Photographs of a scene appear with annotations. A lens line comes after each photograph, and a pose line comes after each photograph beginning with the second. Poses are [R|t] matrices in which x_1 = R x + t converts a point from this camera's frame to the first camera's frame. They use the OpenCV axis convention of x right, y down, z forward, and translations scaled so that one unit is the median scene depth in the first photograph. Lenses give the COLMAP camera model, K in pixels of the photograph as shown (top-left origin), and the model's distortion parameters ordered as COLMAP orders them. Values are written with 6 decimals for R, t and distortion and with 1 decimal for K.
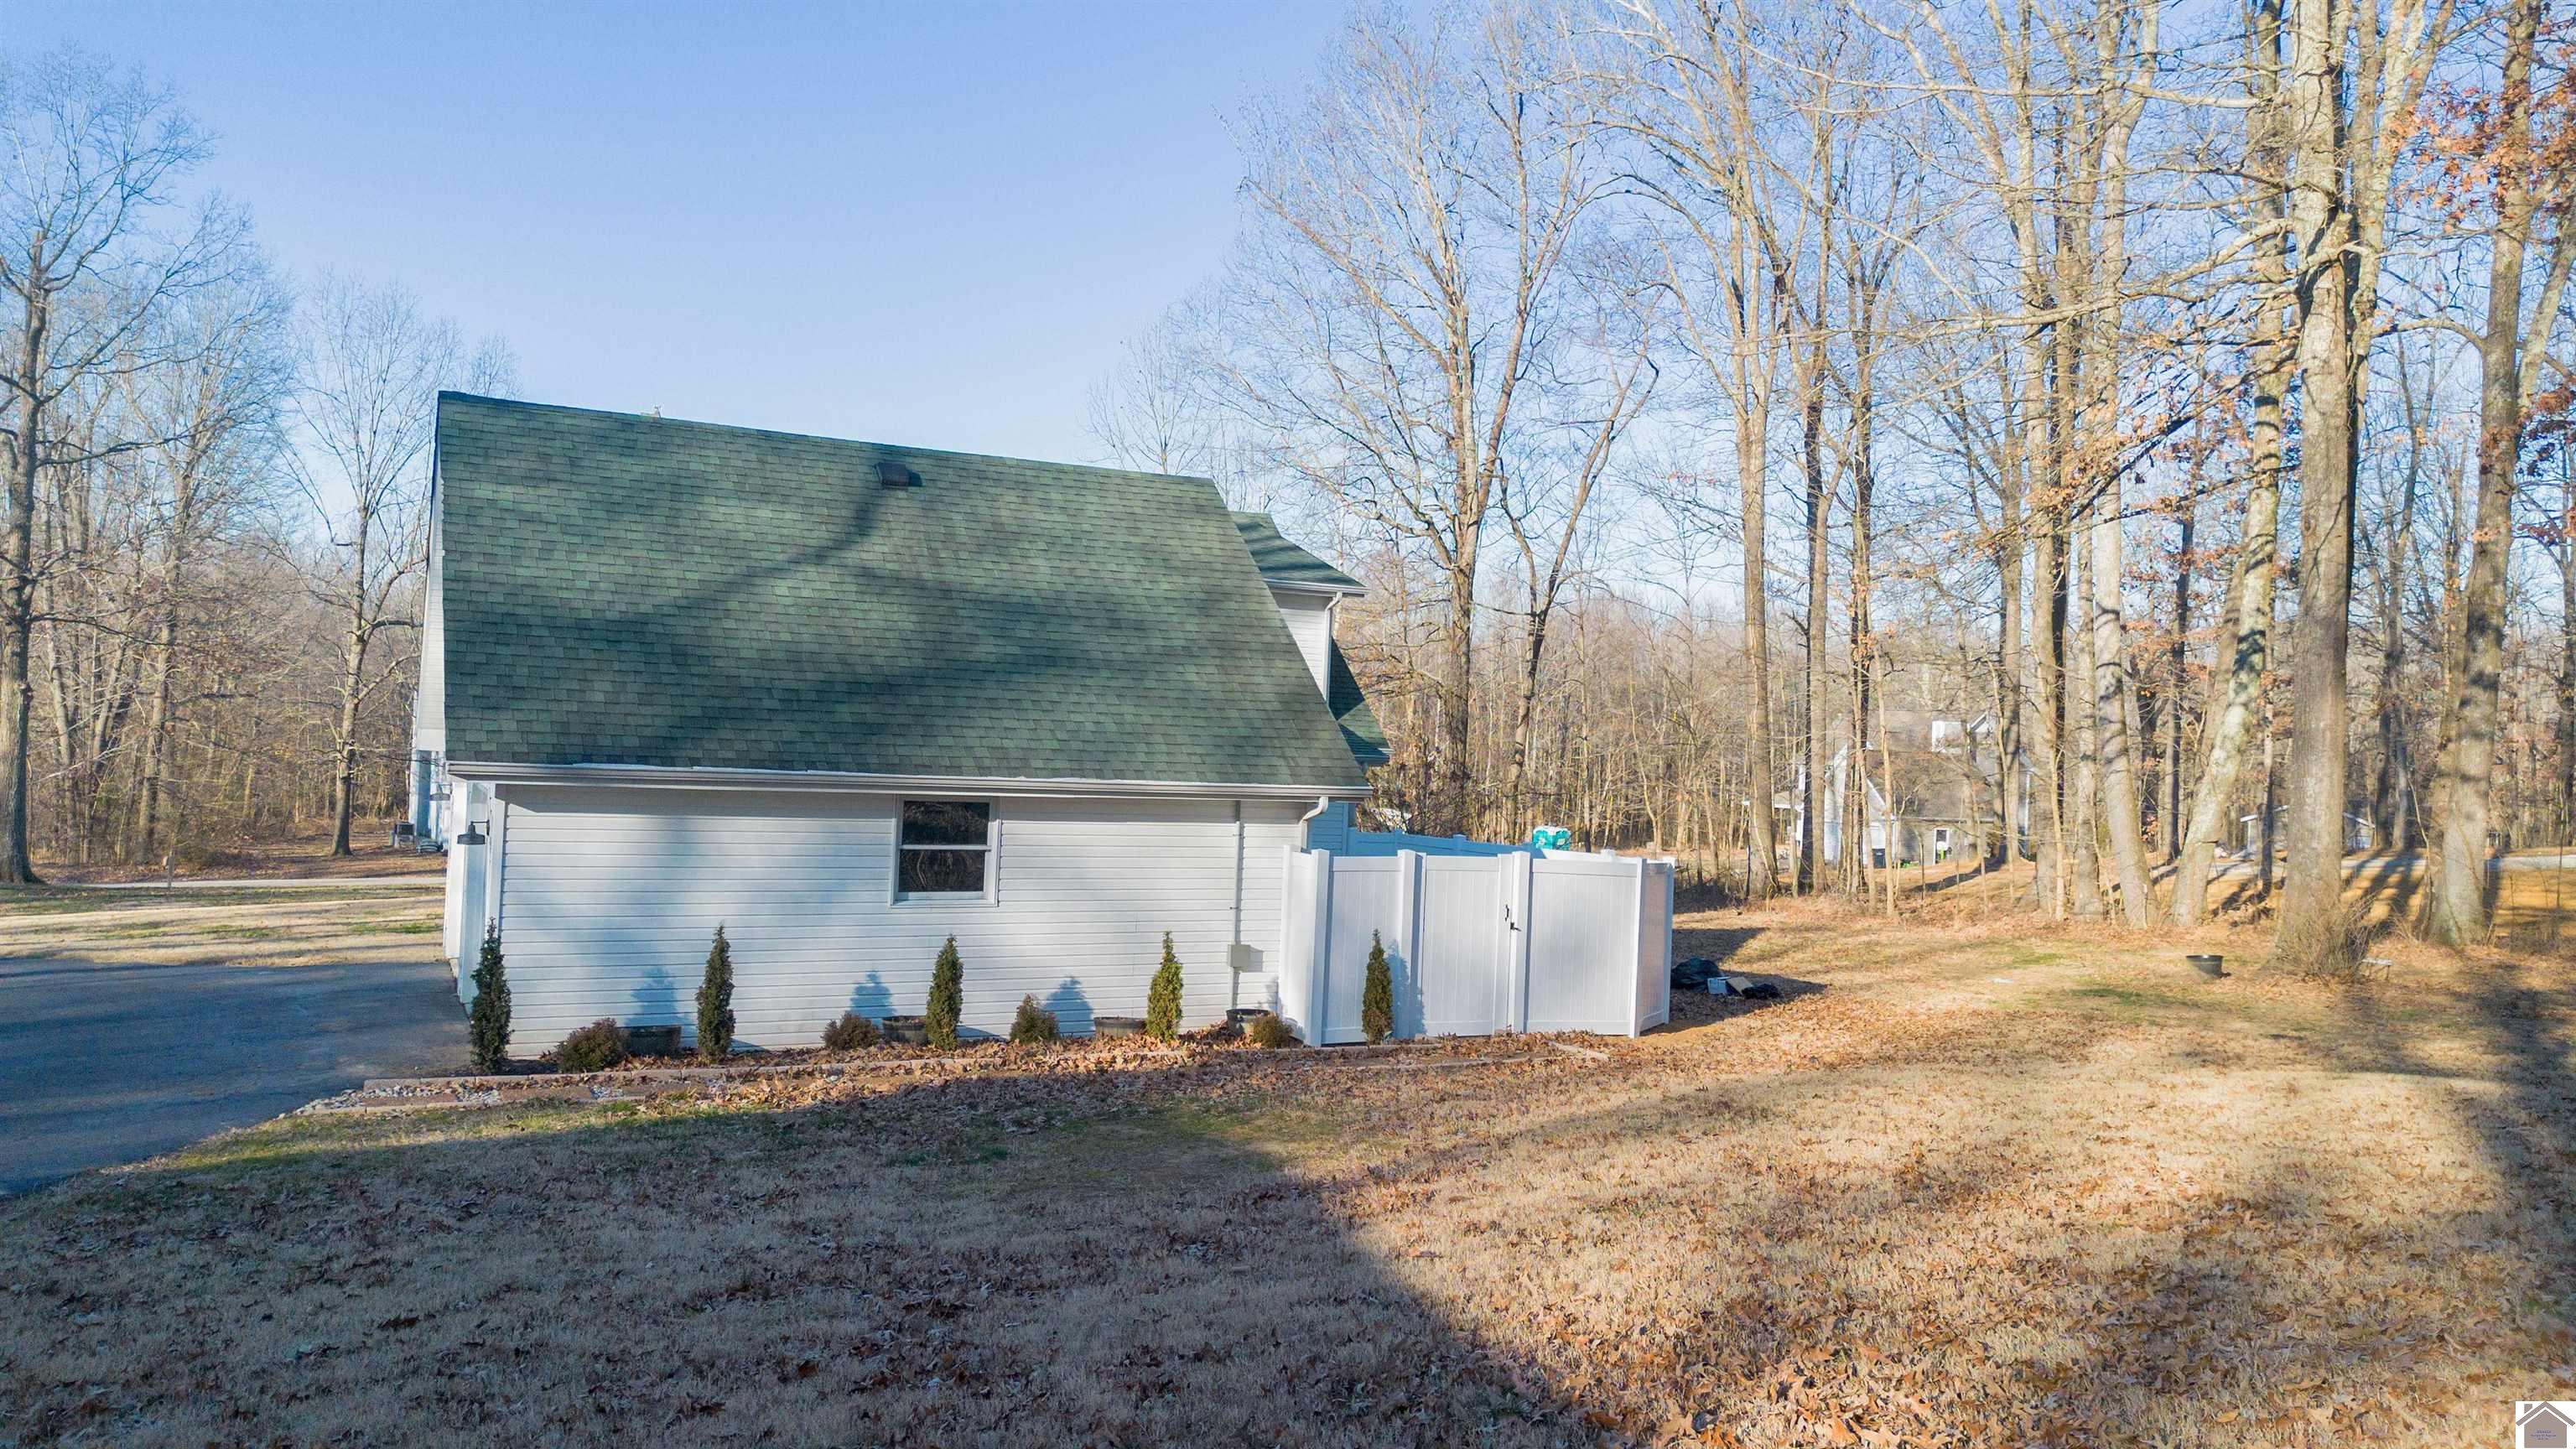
lens RADIAL K [[1733.3, 0, 1288.0], [0, 1733.3, 724.5], [0, 0, 1]] dist [0.067636, 0.001903]
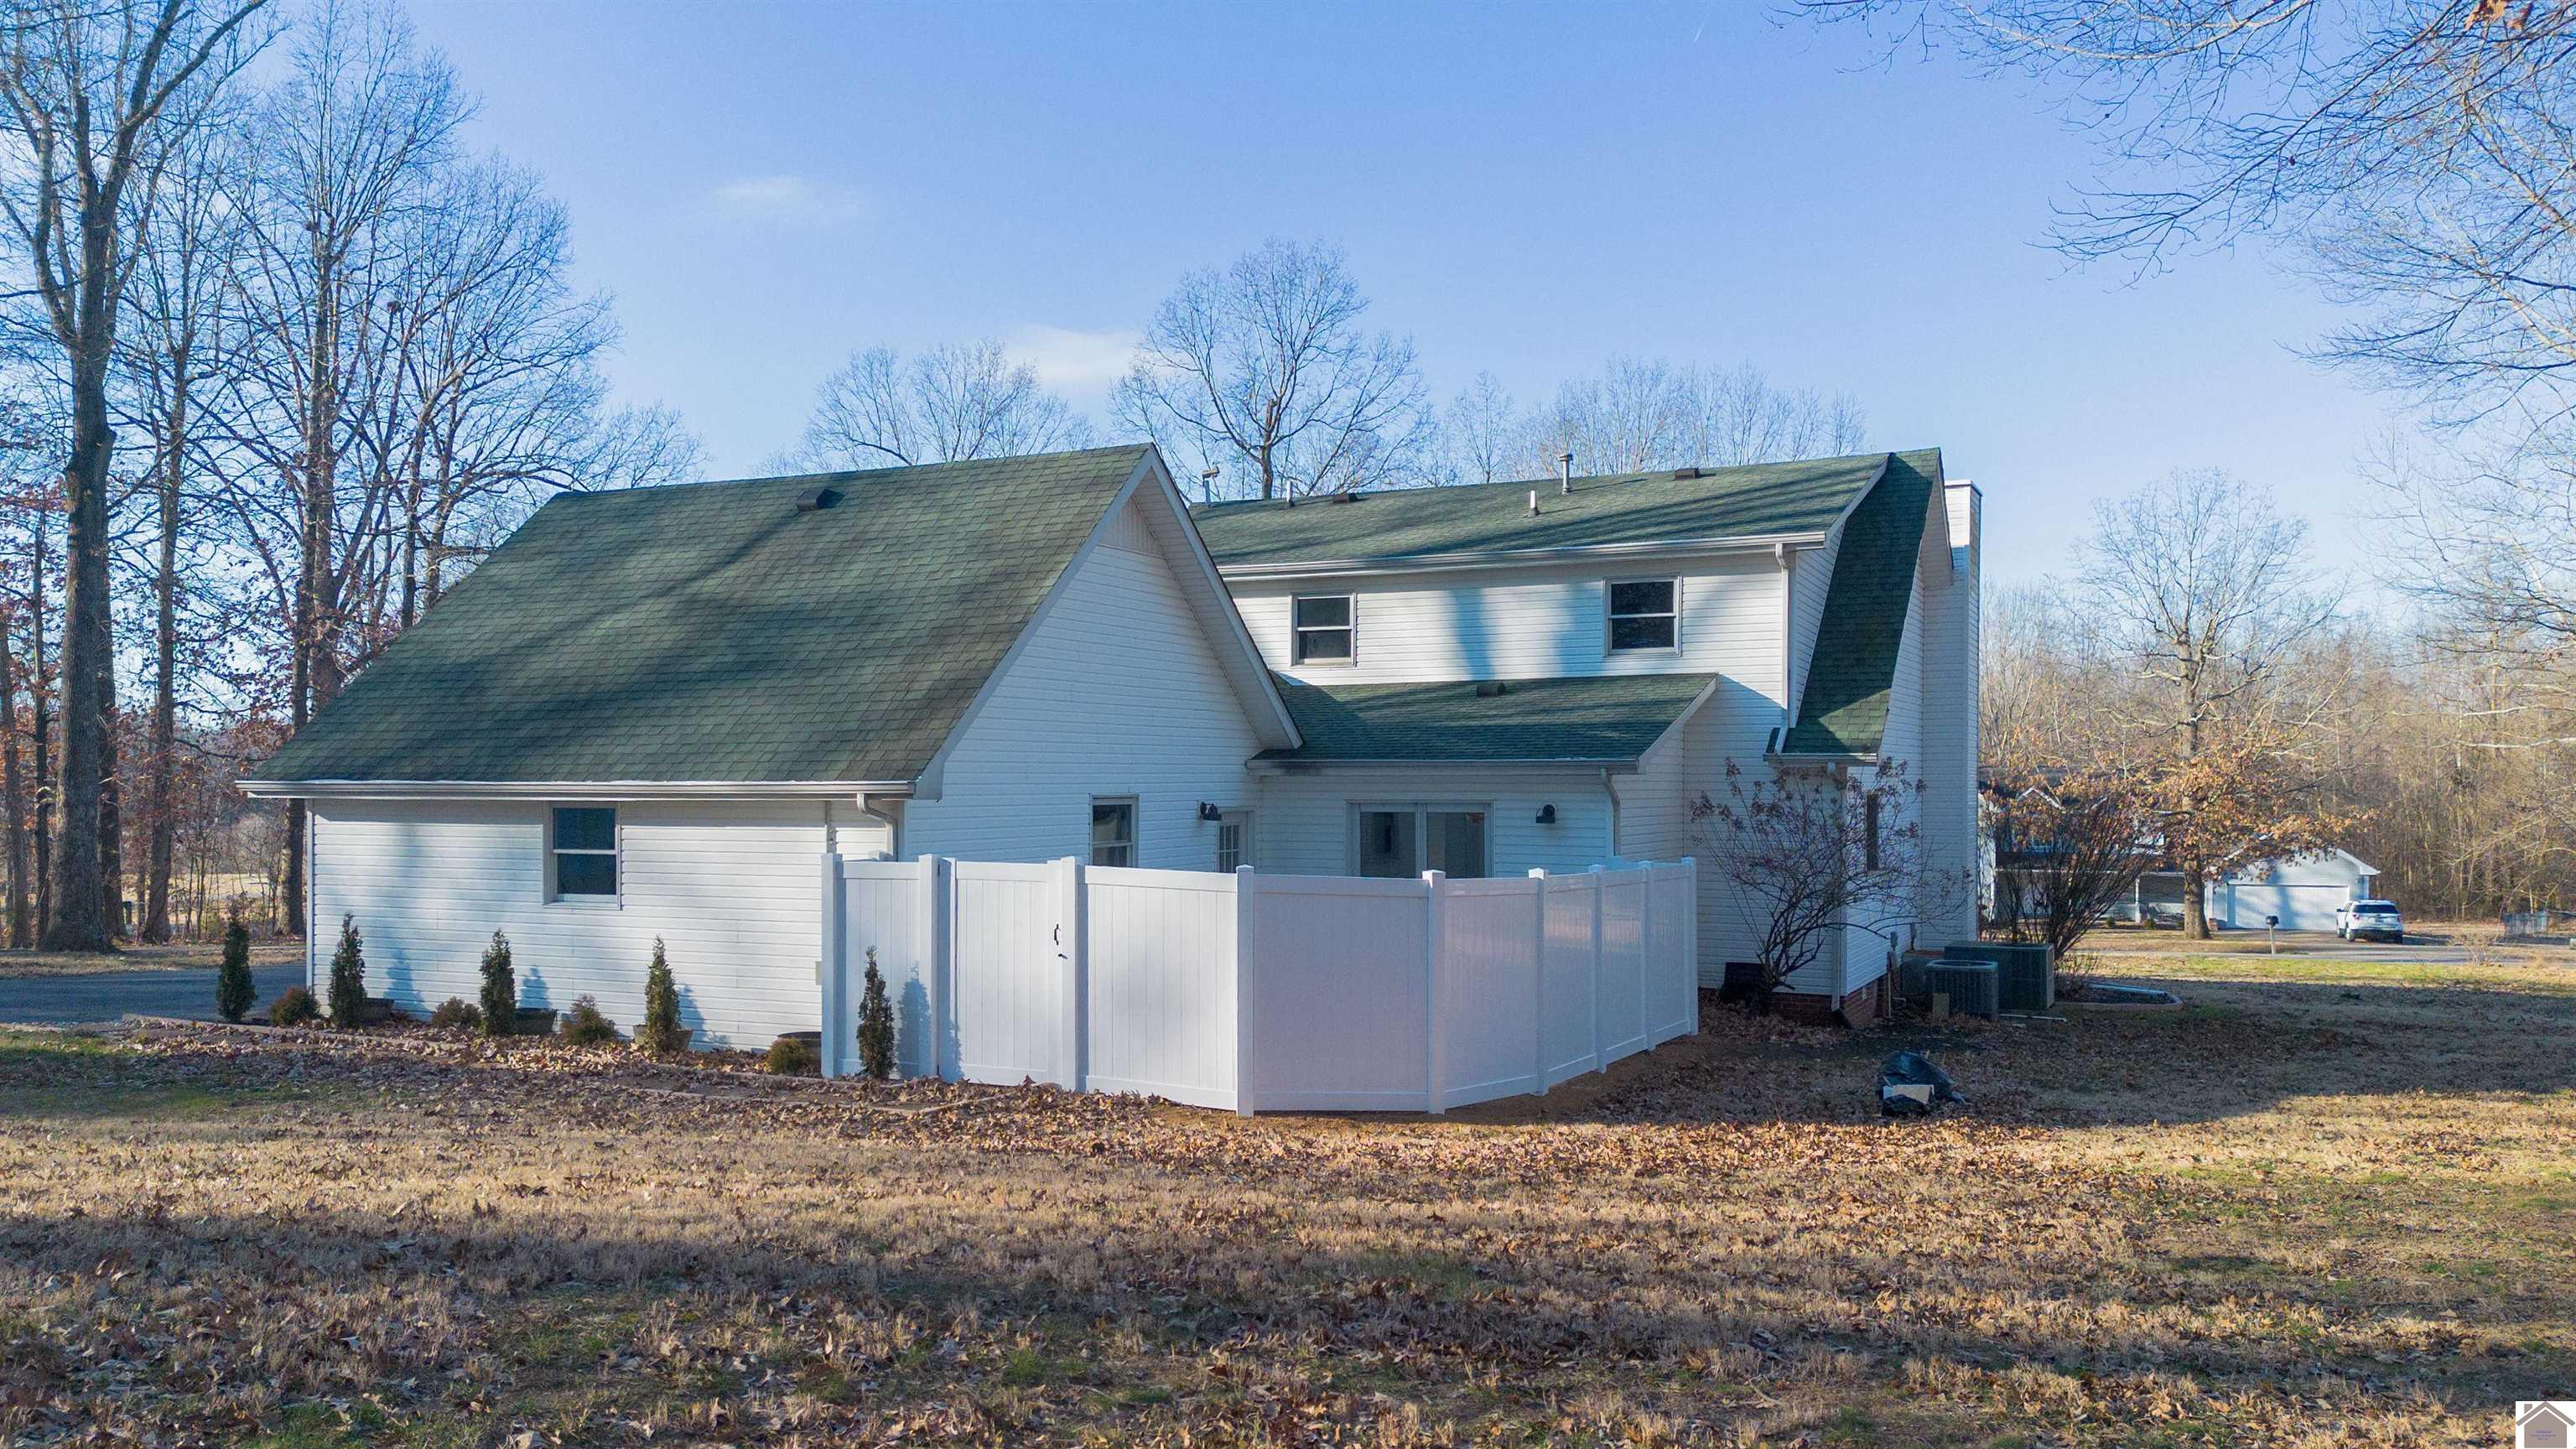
lens RADIAL K [[1733.3, 0, 1288.0], [0, 1733.3, 724.5], [0, 0, 1]] dist [0.067636, 0.001903]
pose [[0.680055, -0.054593, -0.731126, 0.813188], [0.039110, 0.998505, -0.038180, 0.046968], [0.732117, -0.002629, 0.681173, 0.545670]]
